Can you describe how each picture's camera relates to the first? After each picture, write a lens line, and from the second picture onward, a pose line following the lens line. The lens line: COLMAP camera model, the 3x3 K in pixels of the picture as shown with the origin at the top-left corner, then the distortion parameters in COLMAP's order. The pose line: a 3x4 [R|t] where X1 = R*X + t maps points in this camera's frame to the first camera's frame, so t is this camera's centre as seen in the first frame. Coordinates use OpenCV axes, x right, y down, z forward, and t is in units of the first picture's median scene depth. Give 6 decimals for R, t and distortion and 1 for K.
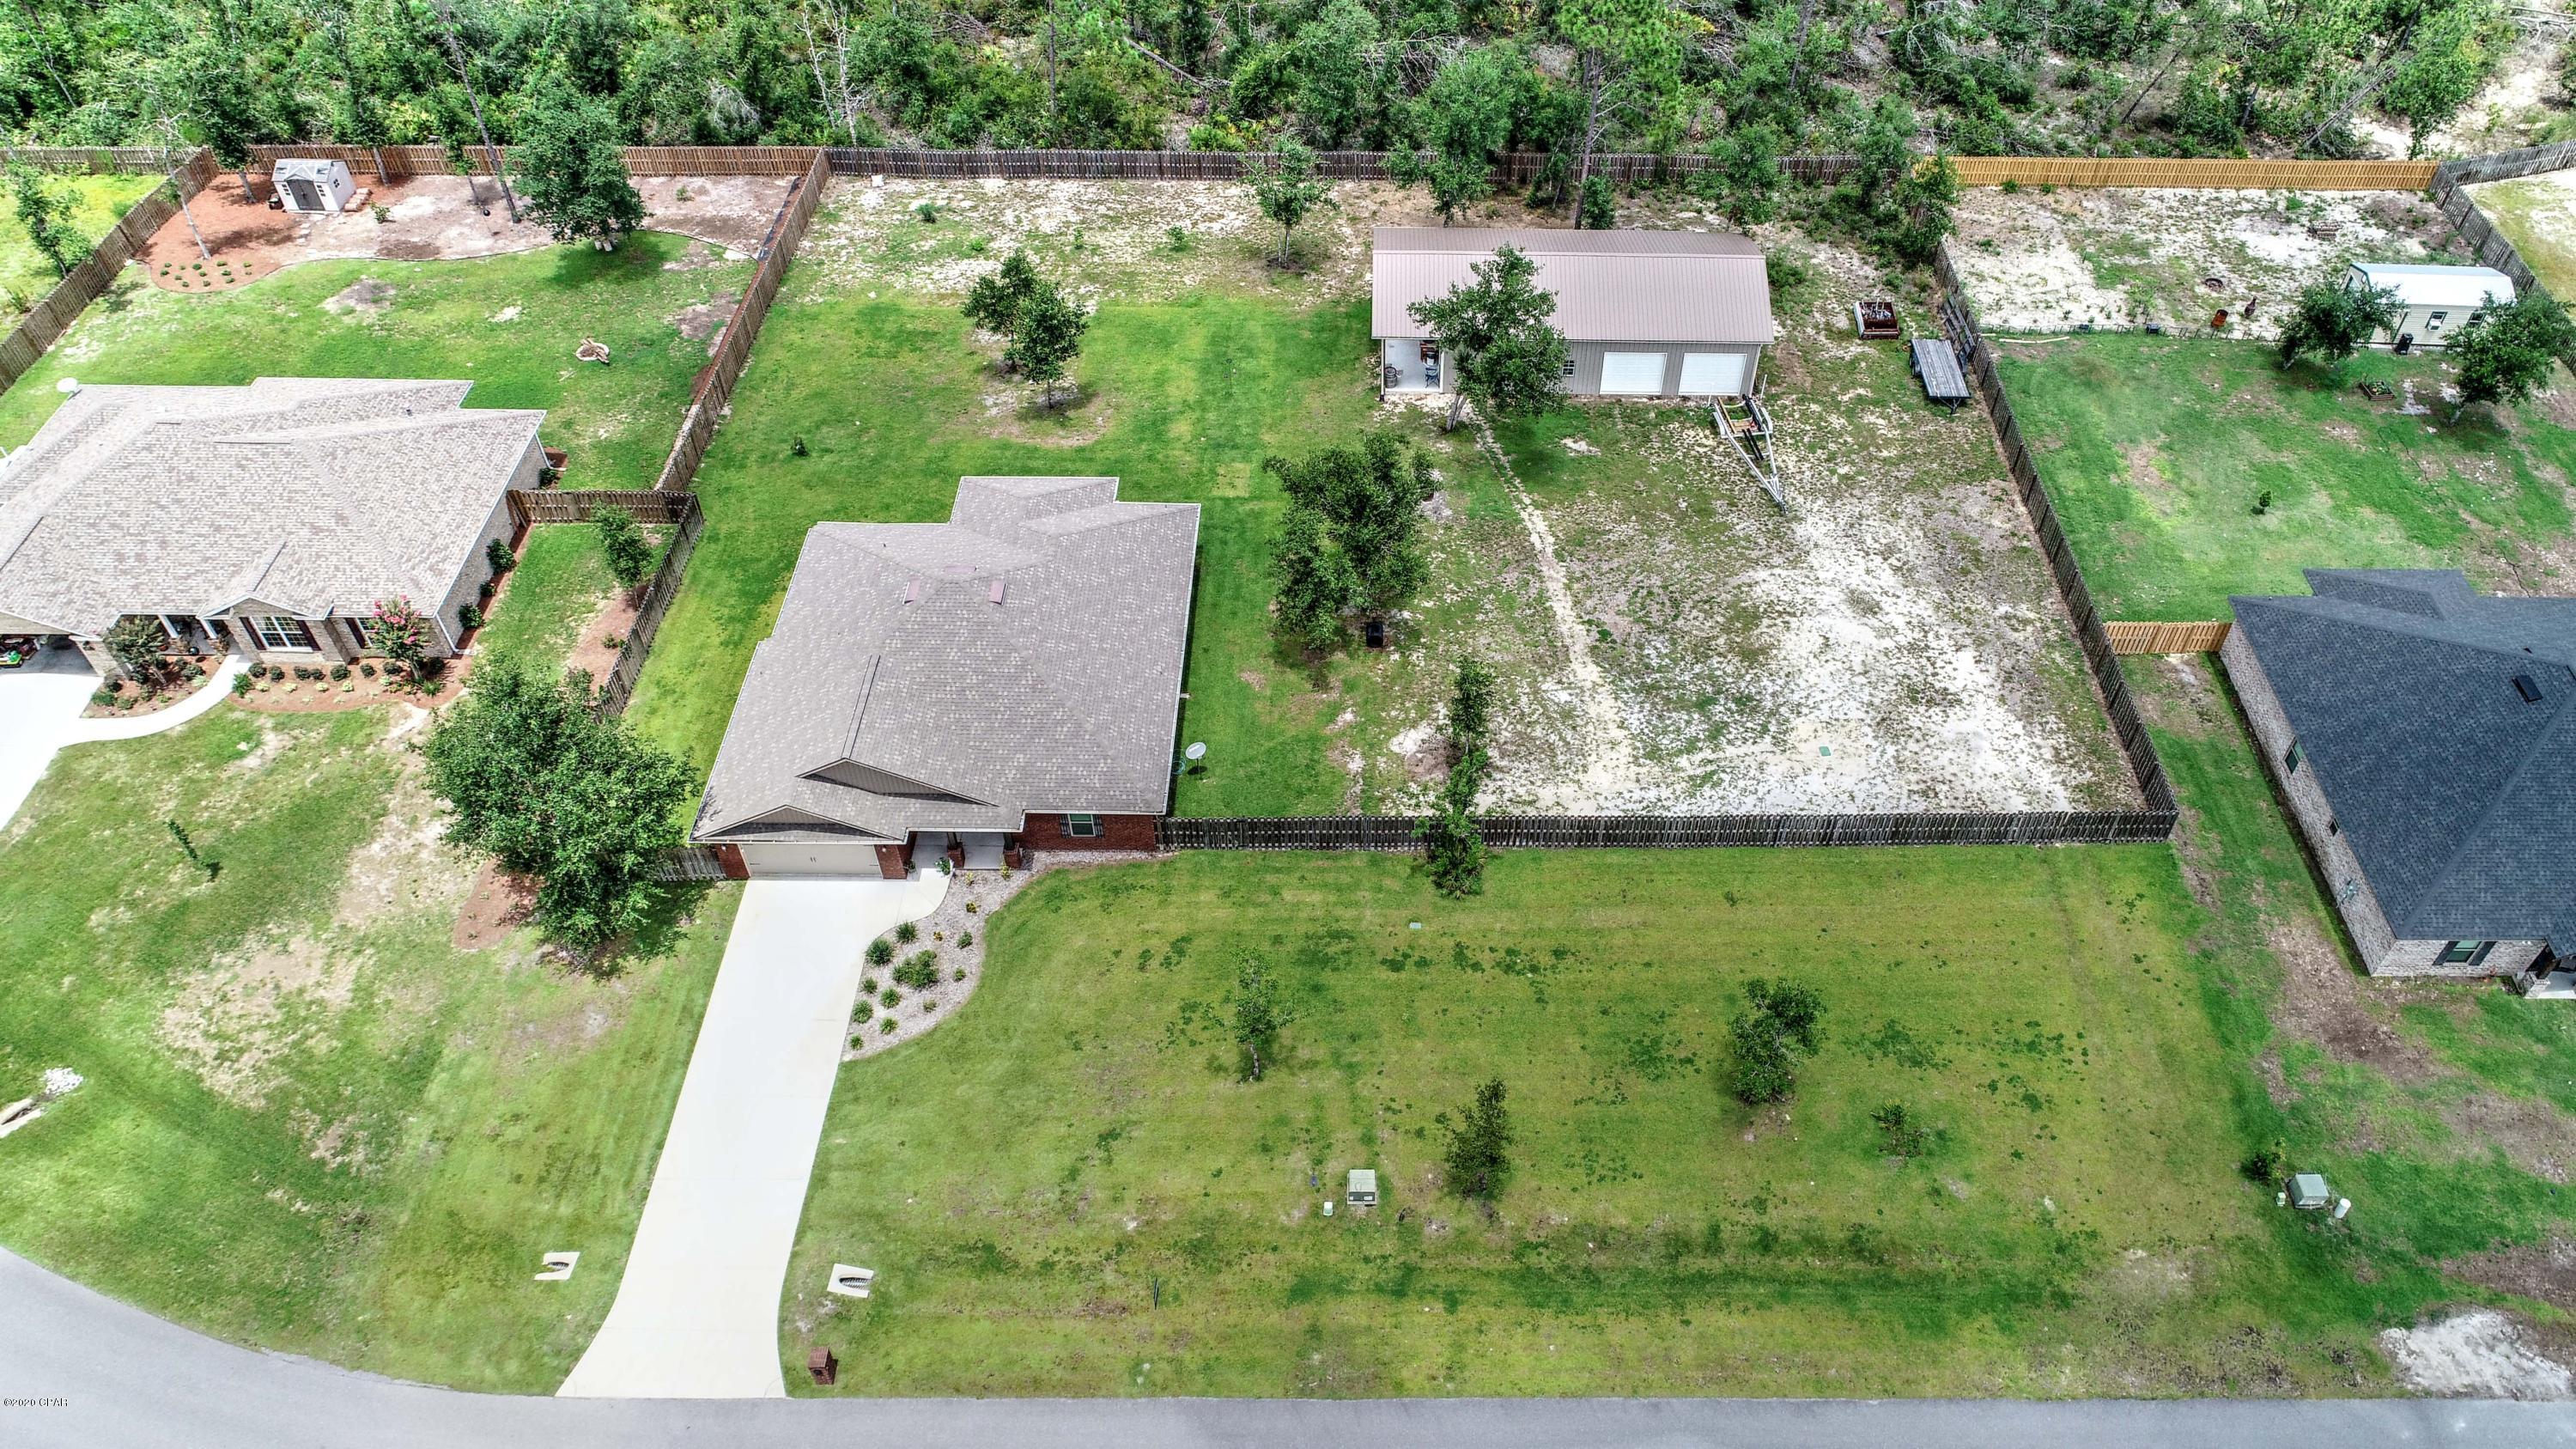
lens RADIAL K [[1758.7, 0, 1396.4], [0, 1758.7, 763.1], [0, 0, 1]] dist [0.005062, -0.001819]
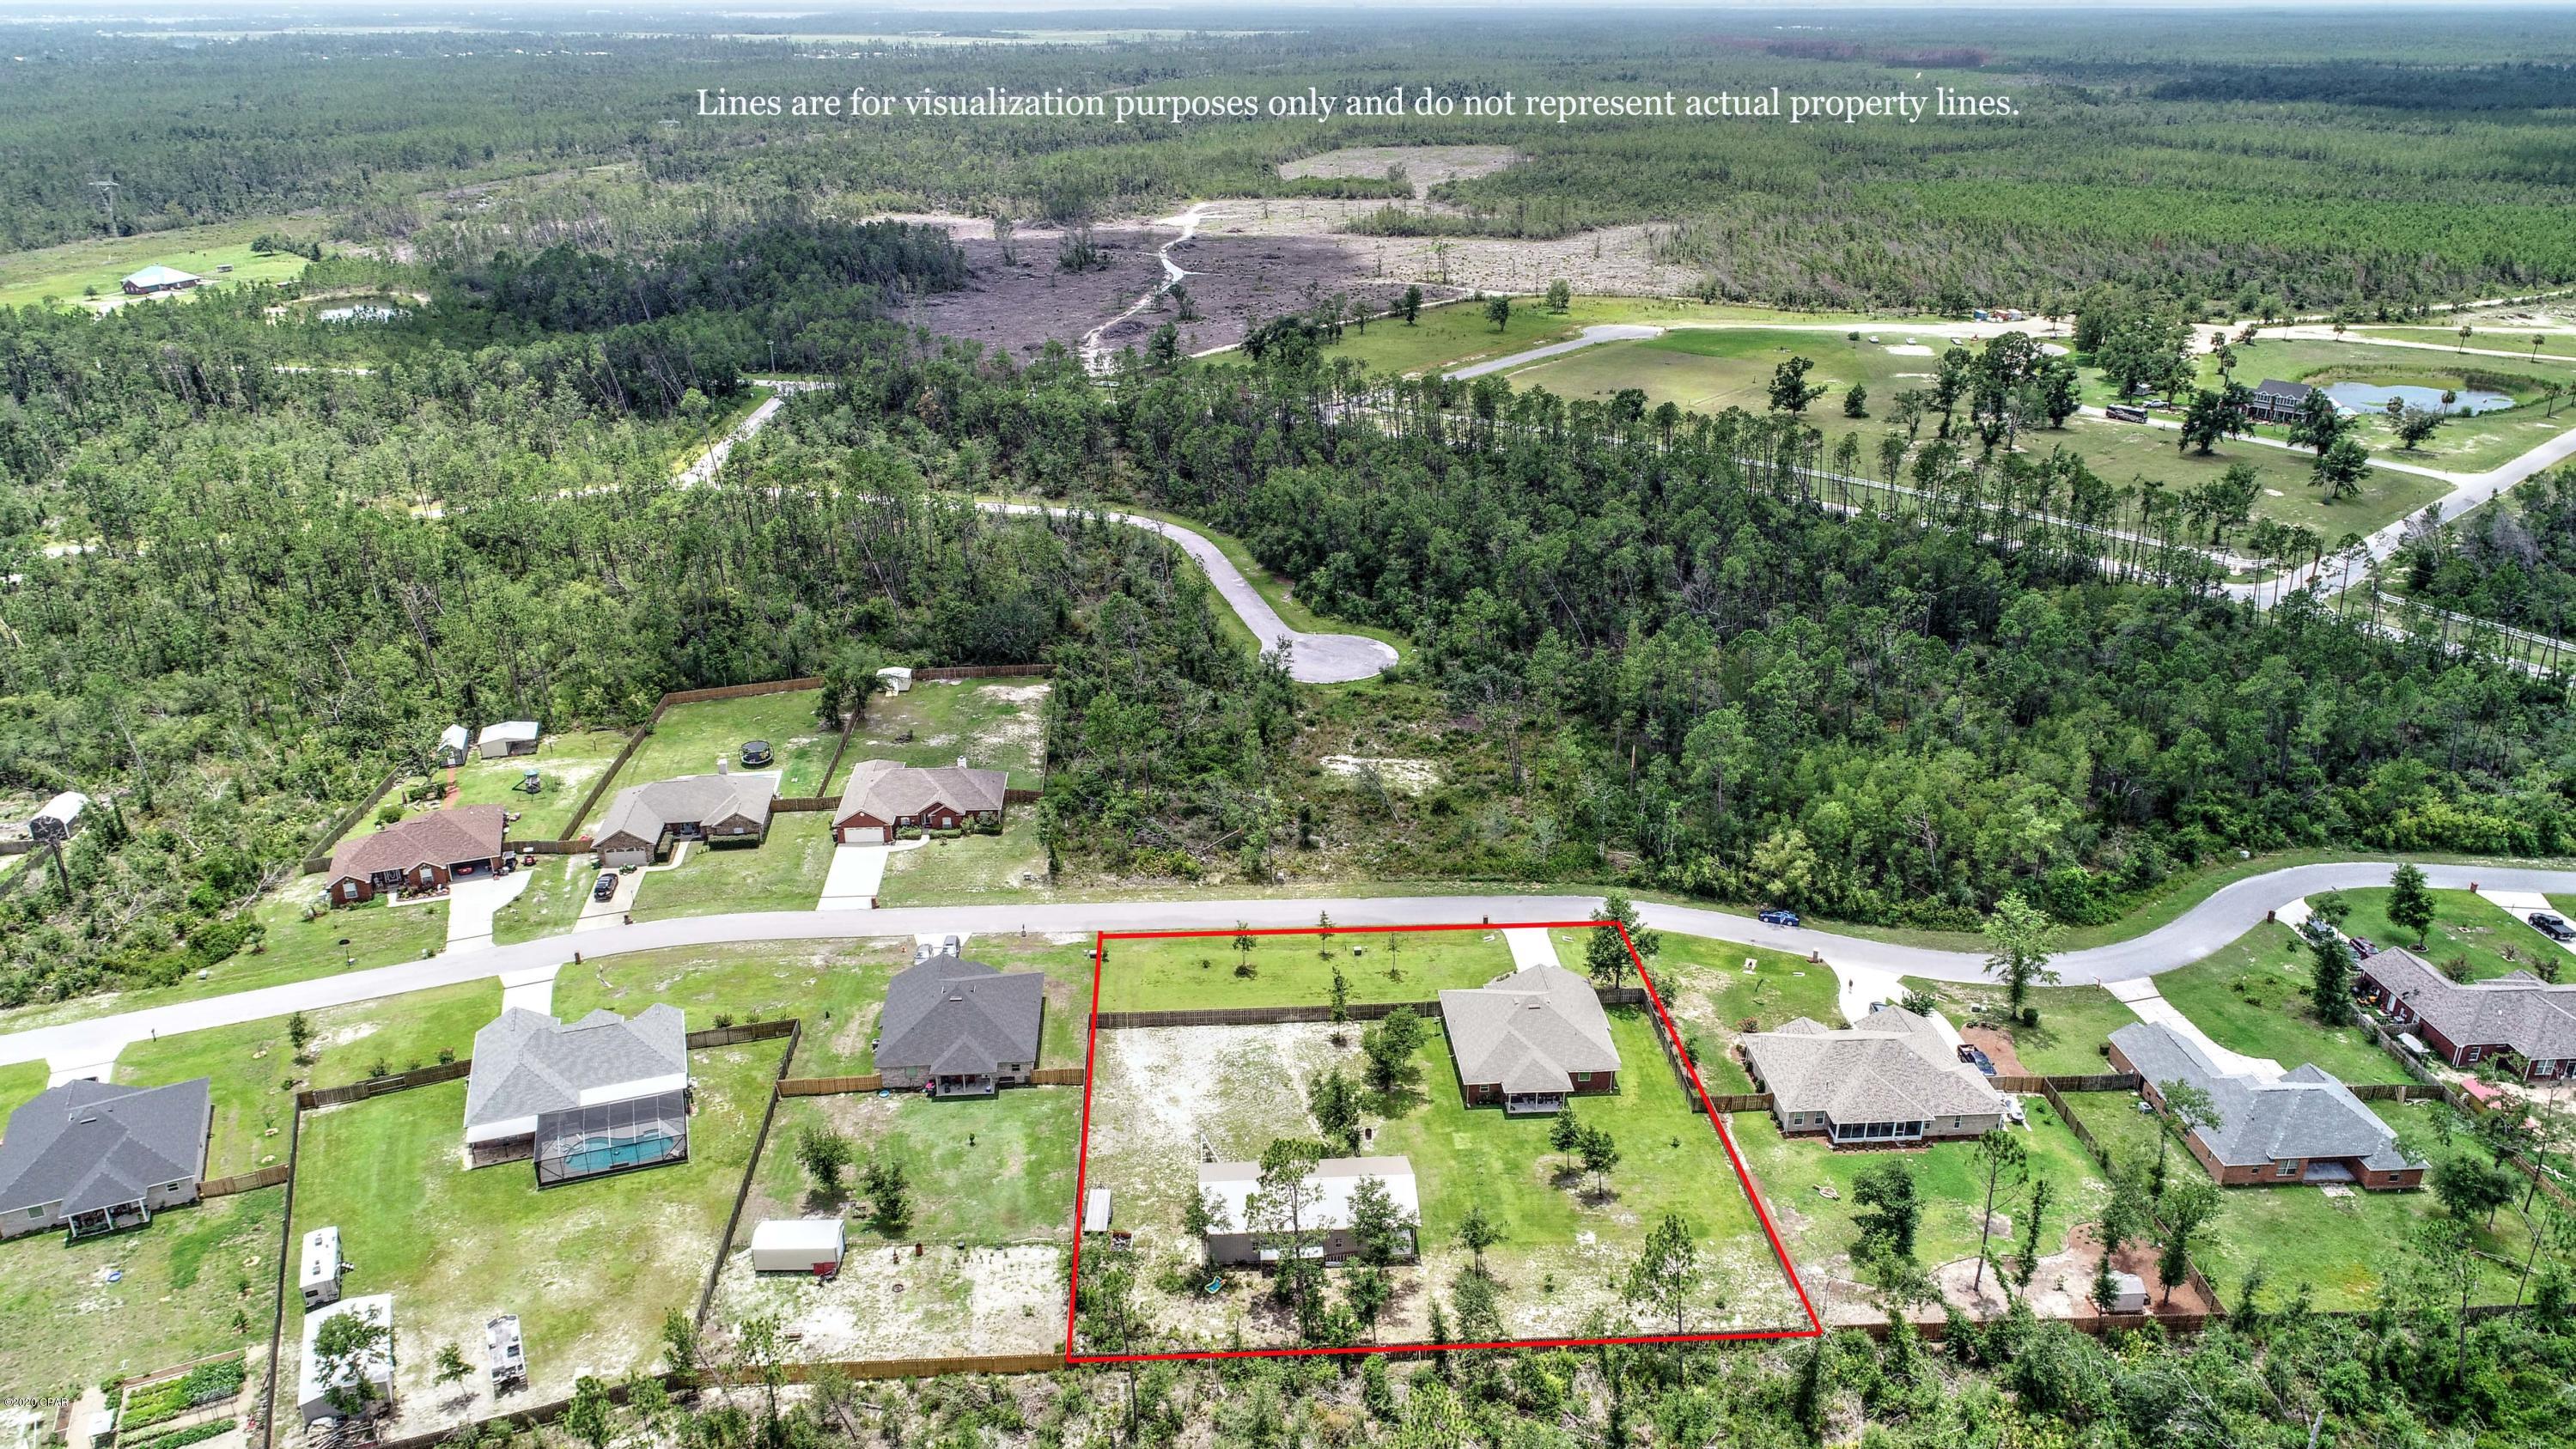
lens RADIAL K [[1725.5, 0, 1282.8], [0, 1725.5, 786.1], [0, 0, 1]] dist [0.002574, 0.000793]
pose [[-0.997858, 0.011600, -0.064381, 0.335691], [-0.057558, 0.312017, 0.948331, -3.036872], [0.031088, 0.950006, -0.310681, 1.682463]]
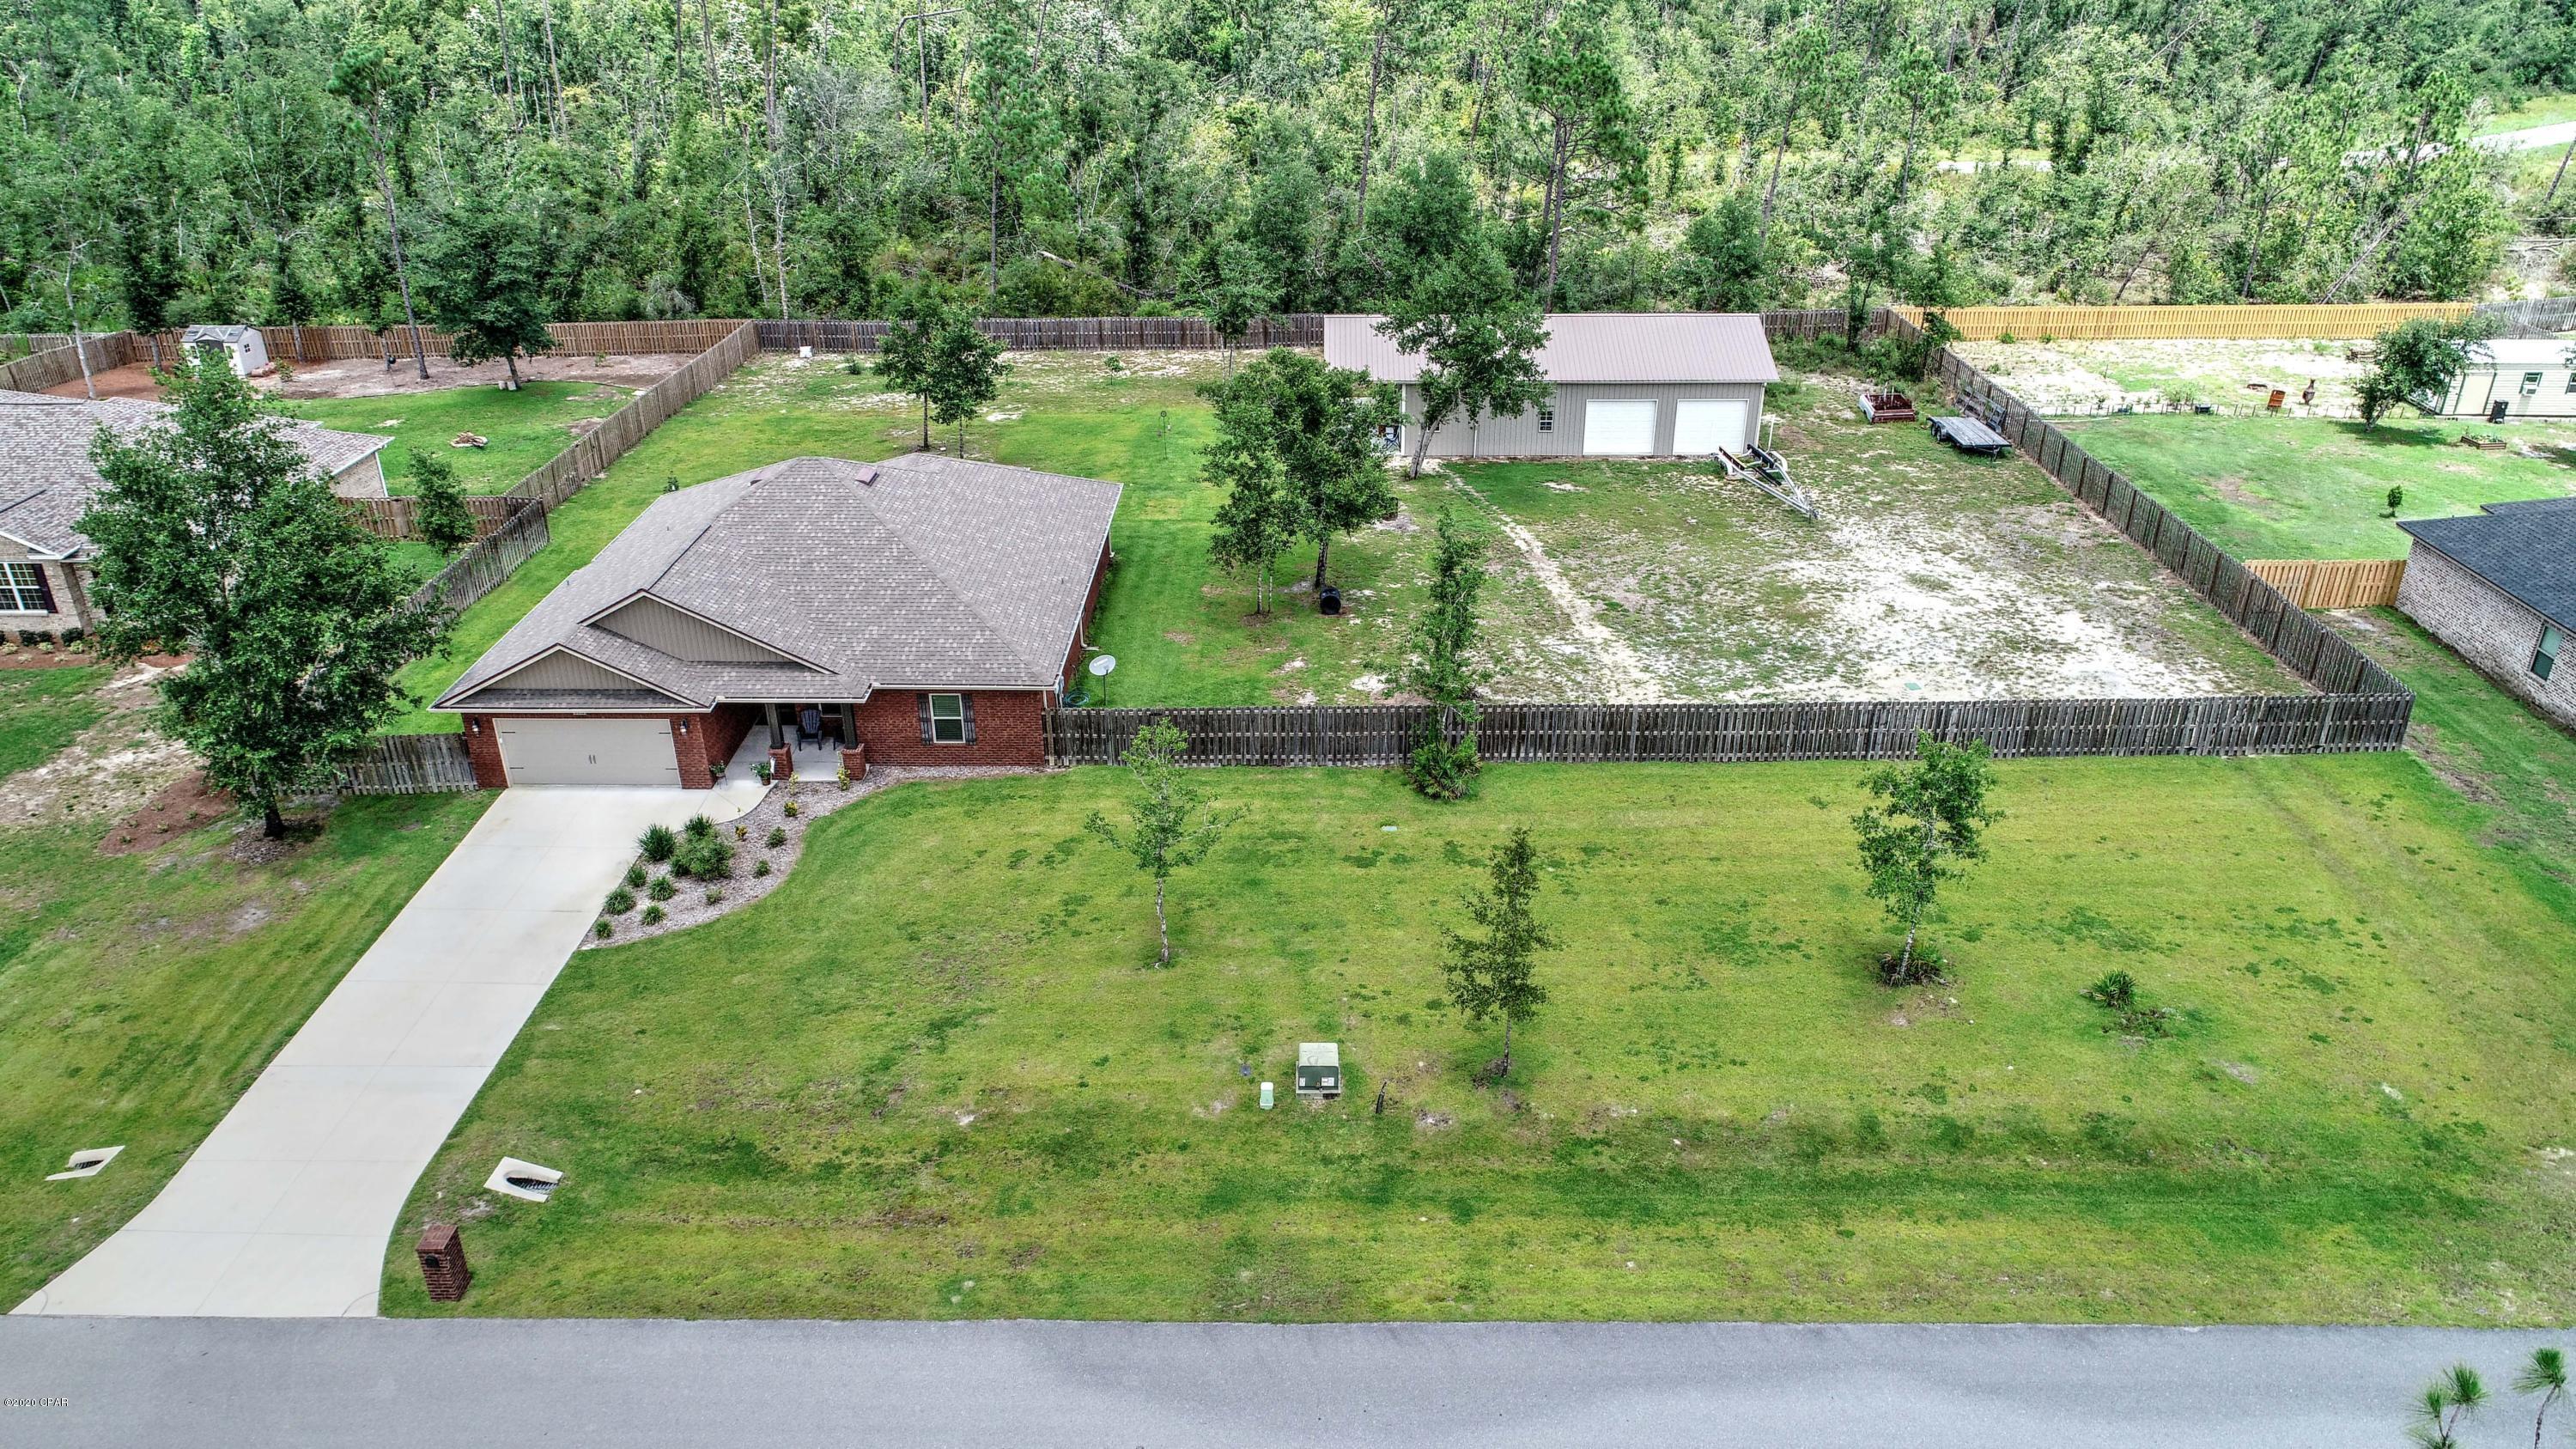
lens RADIAL K [[1725.8, 0, 1282.8], [0, 1725.8, 786.1], [0, 0, 1]] dist [0.002574, 0.000793]
pose [[0.999396, -0.007839, -0.033845, -0.009684], [-0.003721, 0.944449, -0.328637, 0.335056], [0.034541, 0.328564, 0.943850, 0.337583]]
